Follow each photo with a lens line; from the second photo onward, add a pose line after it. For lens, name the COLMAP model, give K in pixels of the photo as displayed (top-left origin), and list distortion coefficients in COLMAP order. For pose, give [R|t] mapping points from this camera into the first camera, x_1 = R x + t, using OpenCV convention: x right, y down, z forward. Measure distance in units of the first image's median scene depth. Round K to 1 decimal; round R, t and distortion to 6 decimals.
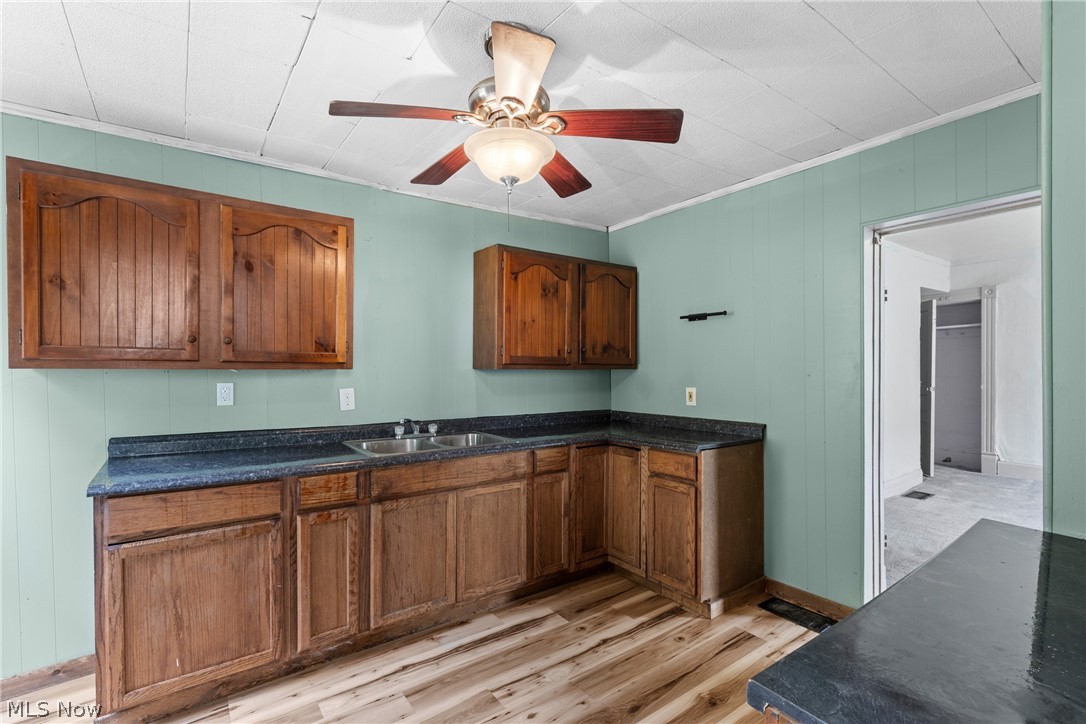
lens RADIAL K [[496.0, 0, 535.6], [0, 496.0, 371.0], [0, 0, 1]] dist [0.001750, 0.000210]
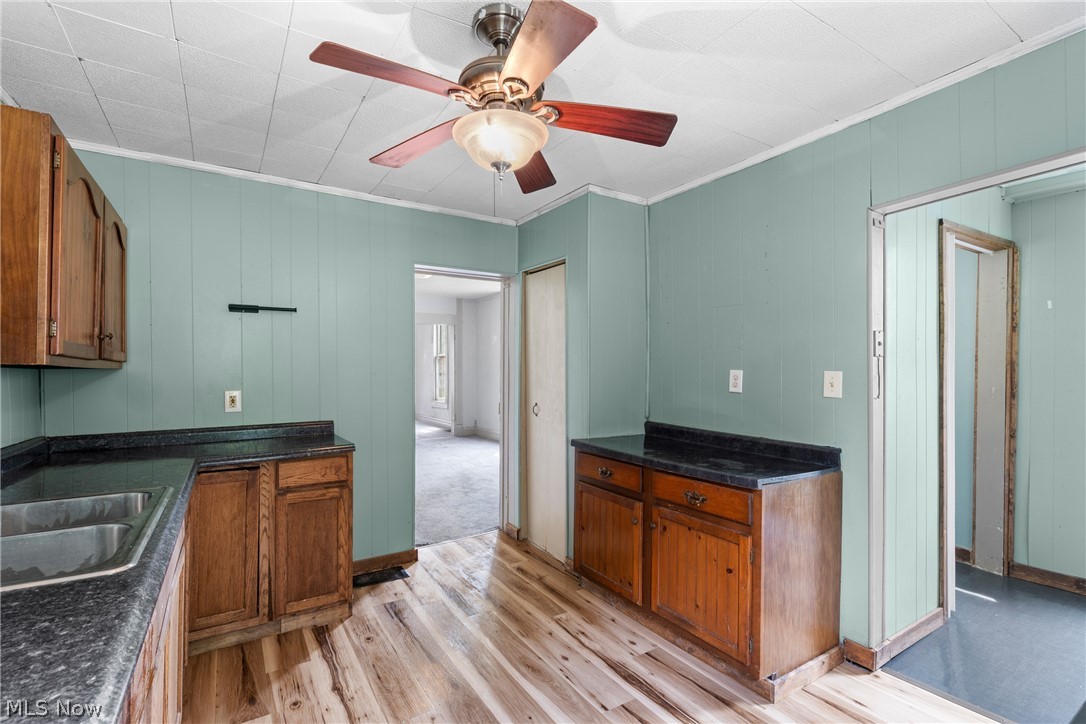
lens RADIAL K [[496.0, 0, 535.7], [0, 496.0, 363.2], [0, 0, 1]] dist [0.001750, 0.000210]
pose [[0.058370, 0.017823, 0.998136, -0.638648], [0.009651, 0.999784, -0.018417, 0.009226], [-0.998248, 0.010708, 0.058185, 0.558915]]
